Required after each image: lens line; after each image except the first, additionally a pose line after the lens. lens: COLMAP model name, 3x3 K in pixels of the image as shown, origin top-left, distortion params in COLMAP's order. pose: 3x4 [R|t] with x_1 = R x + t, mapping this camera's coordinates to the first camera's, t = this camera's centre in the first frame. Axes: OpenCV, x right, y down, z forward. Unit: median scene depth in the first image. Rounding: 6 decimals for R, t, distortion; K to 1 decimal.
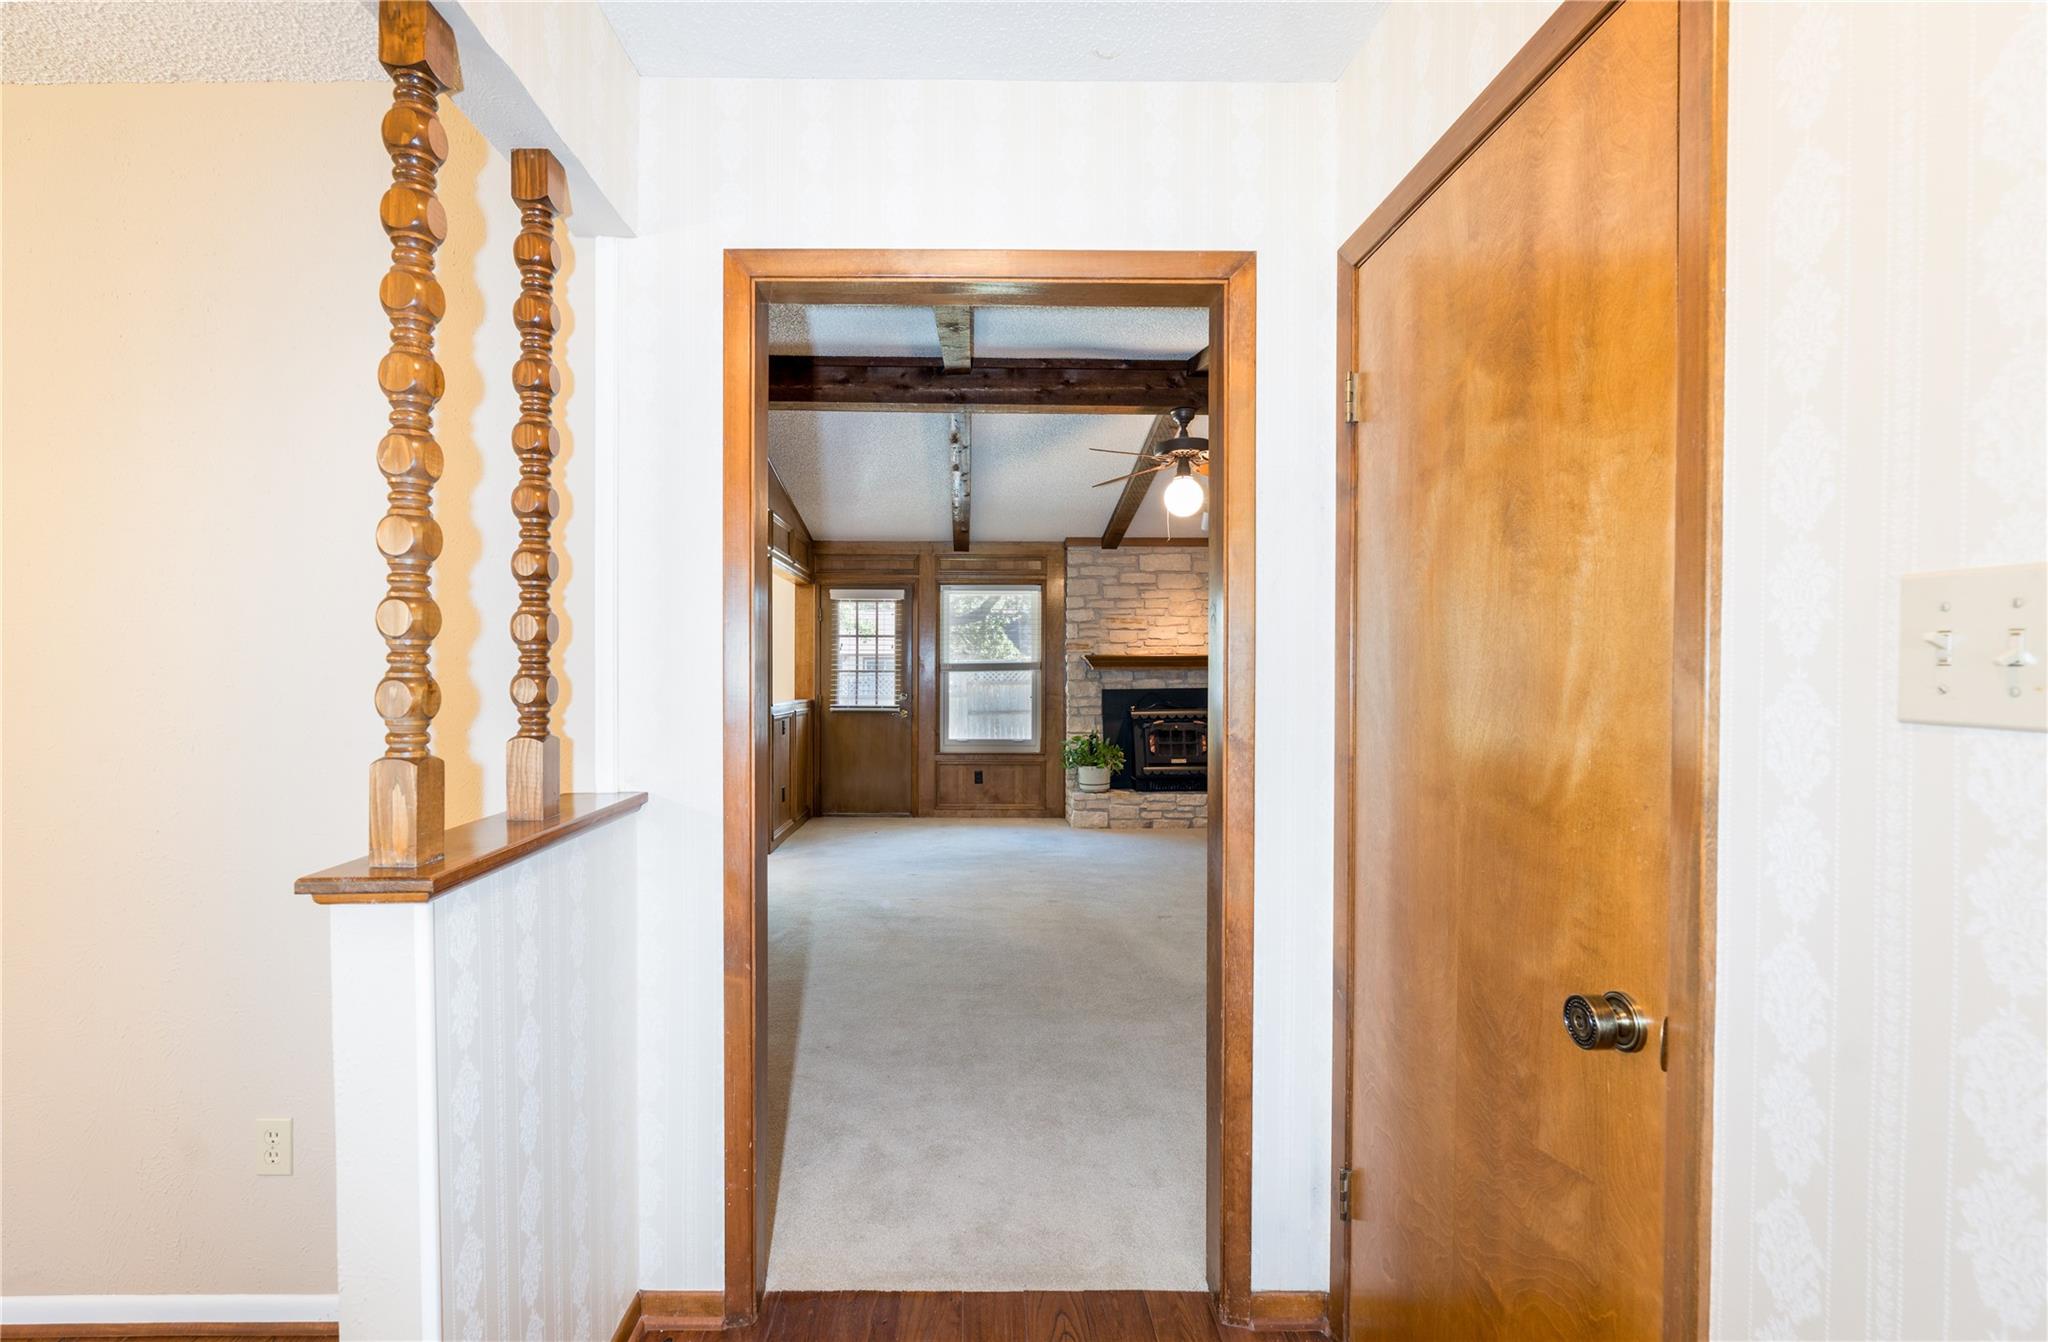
lens RADIAL K [[954.3, 0, 1023.7], [0, 954.3, 670.9], [0, 0, 1]] dist [-0.004973, 0.000746]
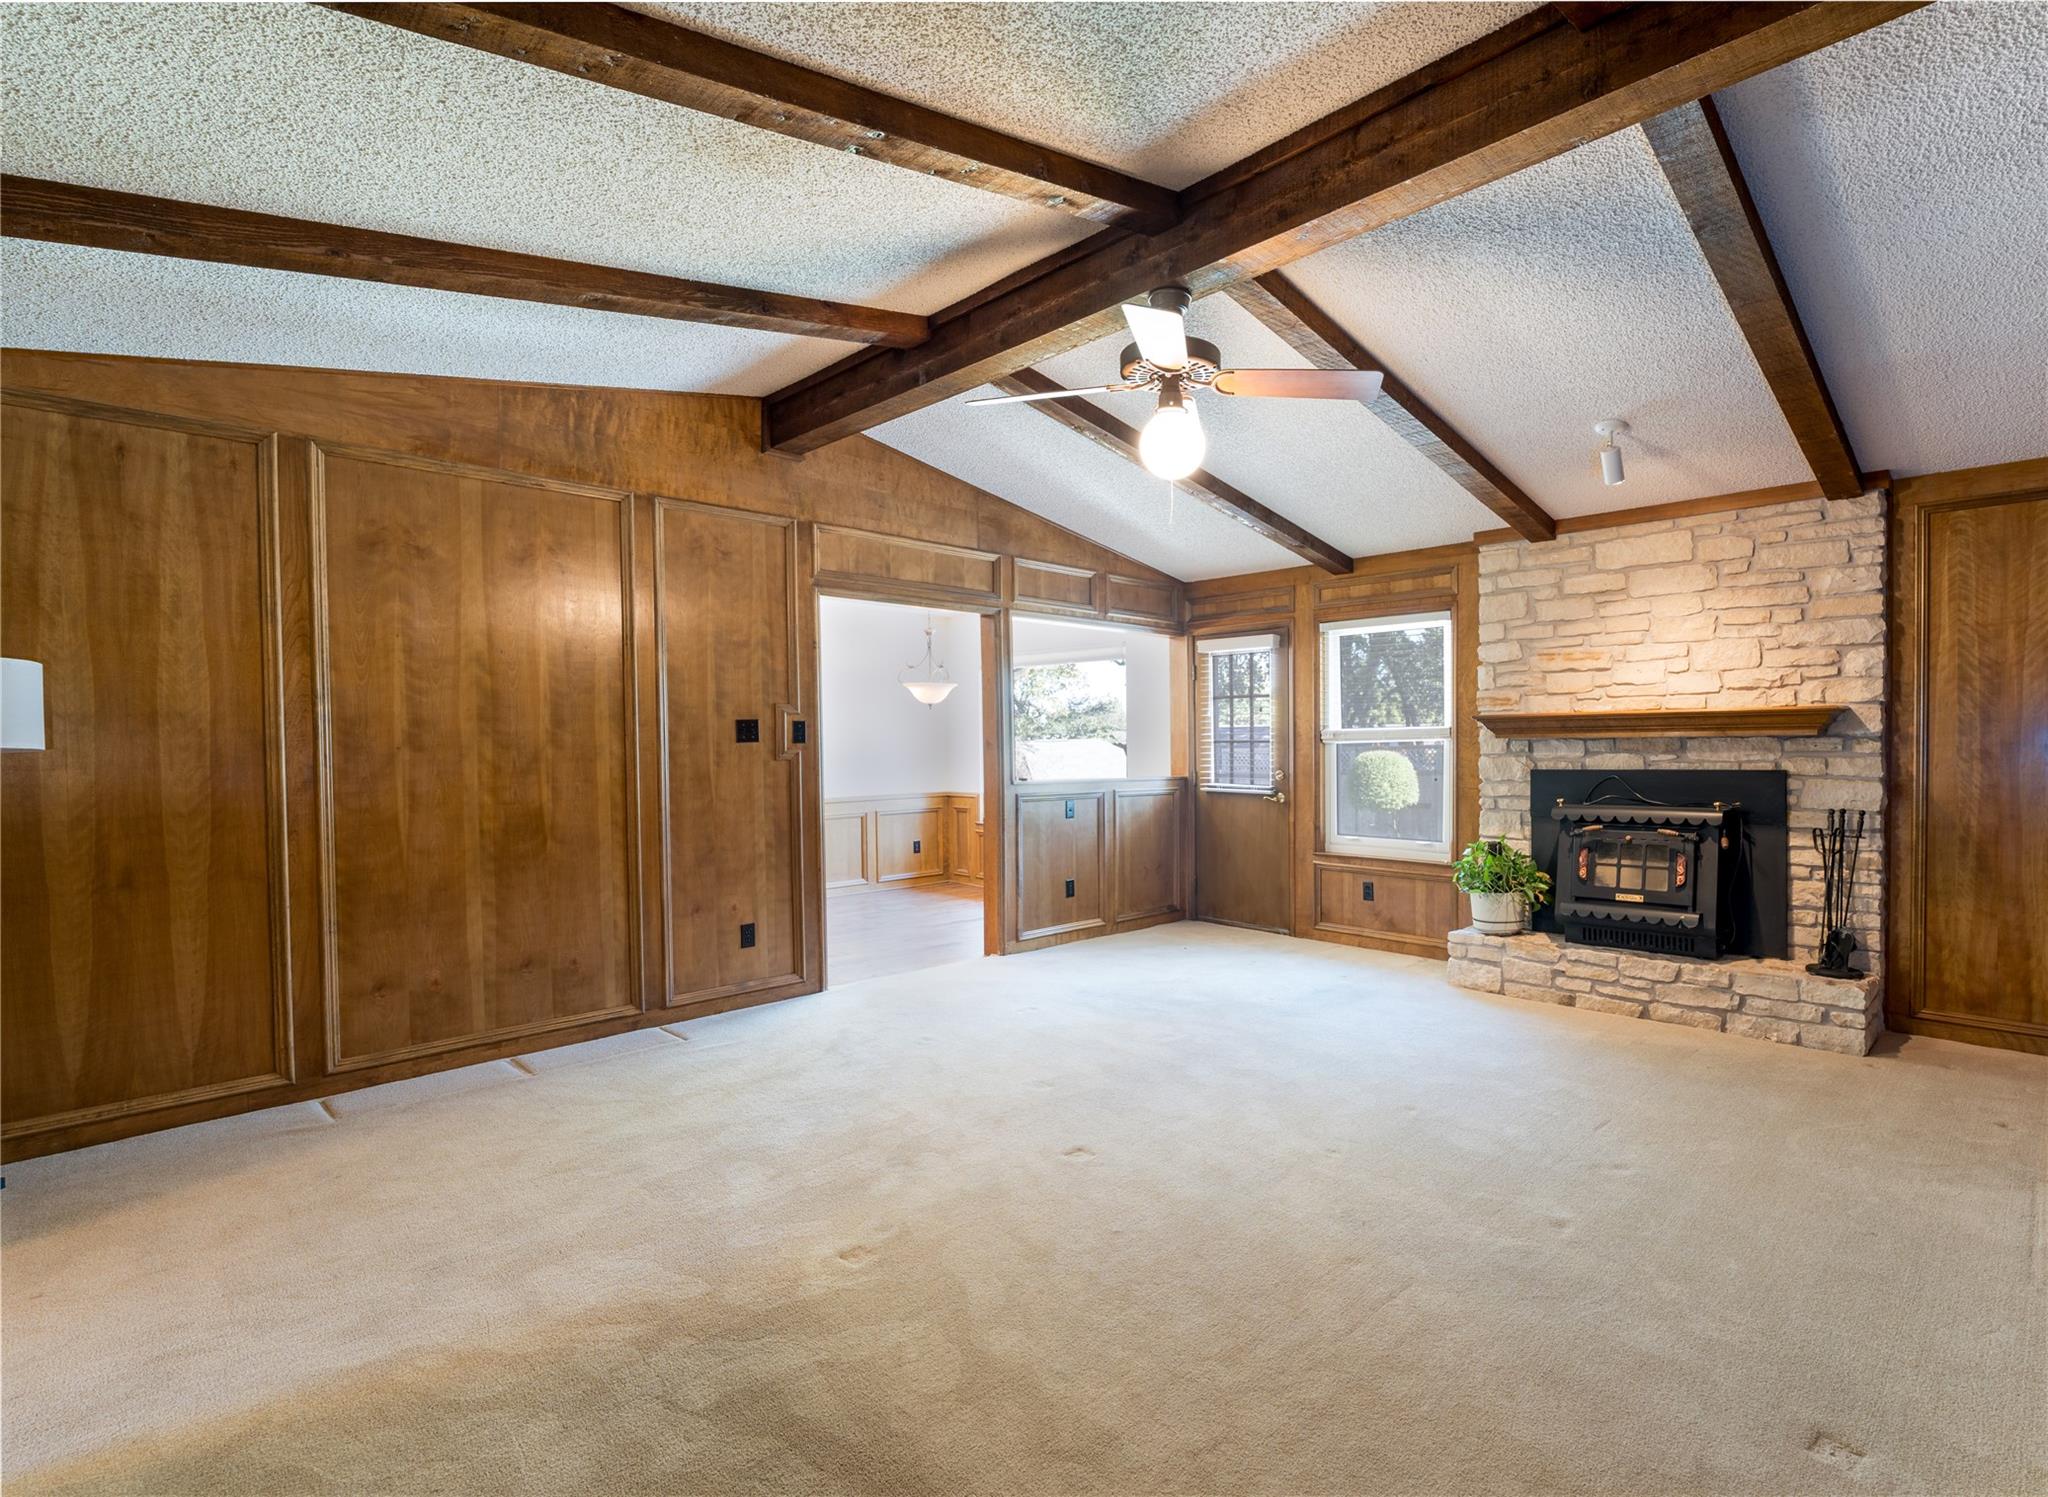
lens RADIAL K [[1008.0, 0, 1096.3], [0, 1008.0, 758.5], [0, 0, 1]] dist [-0.001351, -0.000590]
pose [[0.707841, 0.006881, -0.706338, 0.344245], [0.002787, 0.999918, 0.012534, 0.003154], [0.706366, -0.010841, 0.707763, 0.335788]]
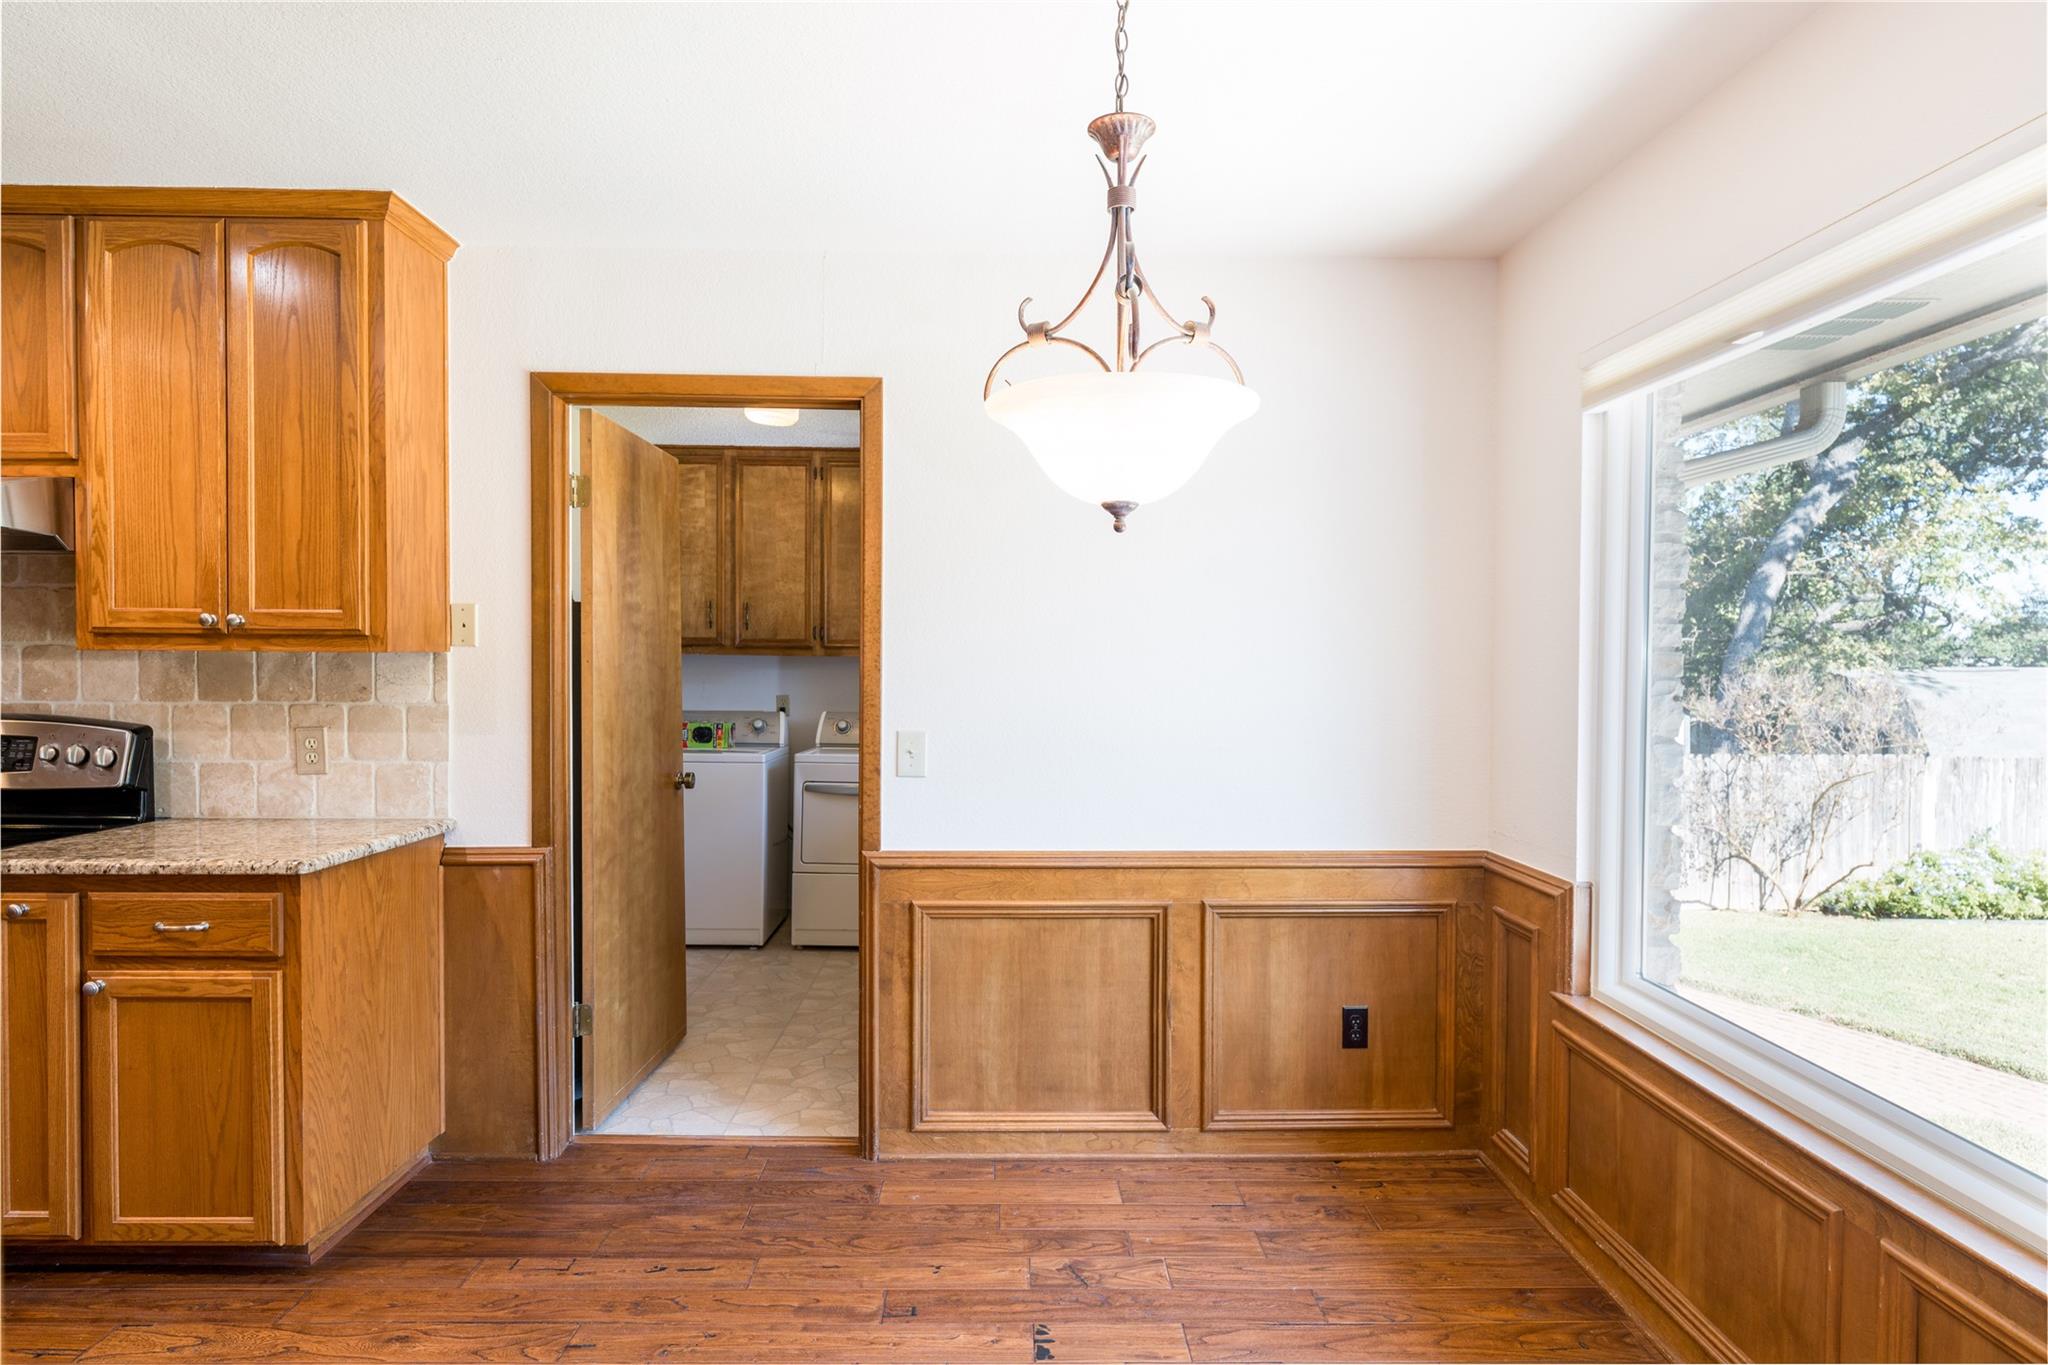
lens RADIAL K [[1143.1, 0, 1026.5], [0, 1143.1, 682.8], [0, 0, 1]] dist [-0.002293, 0.000246]
pose [[0.009775, 0.017694, -0.999796, -0.200906], [-0.014043, 0.999747, 0.017556, -0.006884], [0.999854, 0.013868, 0.010021, 0.865355]]
